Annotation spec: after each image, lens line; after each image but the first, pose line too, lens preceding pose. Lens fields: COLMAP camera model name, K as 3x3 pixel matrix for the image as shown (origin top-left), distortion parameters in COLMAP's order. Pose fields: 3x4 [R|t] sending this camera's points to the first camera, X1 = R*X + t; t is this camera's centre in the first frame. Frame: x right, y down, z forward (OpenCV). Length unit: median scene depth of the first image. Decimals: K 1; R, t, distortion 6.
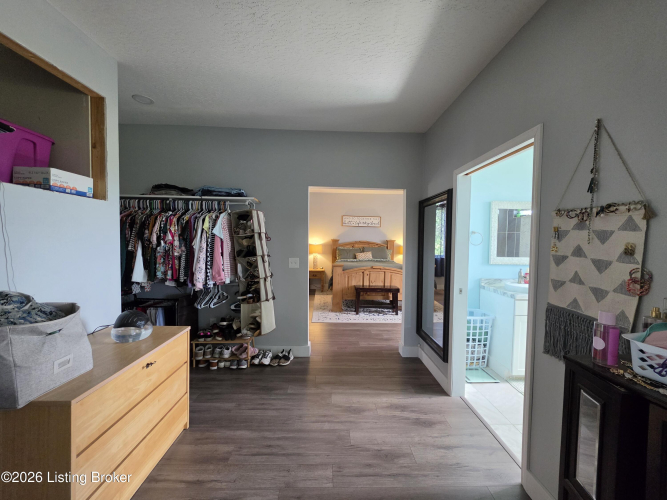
lens RADIAL K [[264.7, 0, 335.5], [0, 264.7, 248.2], [0, 0, 1]] dist [-0.007809, 0.002115]
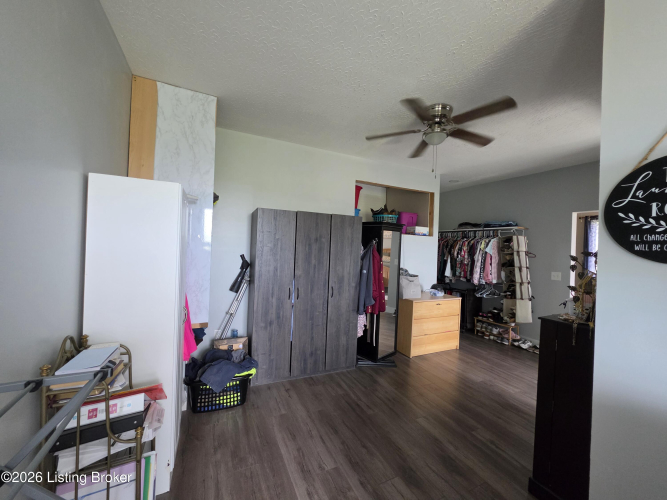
lens RADIAL K [[264.7, 0, 335.5], [0, 264.7, 247.9], [0, 0, 1]] dist [-0.007809, 0.002115]
pose [[0.404335, -0.000841, -0.914611, 0.633232], [-0.058154, 0.997952, -0.026627, 0.020954], [0.912760, 0.063955, 0.403458, -0.495132]]
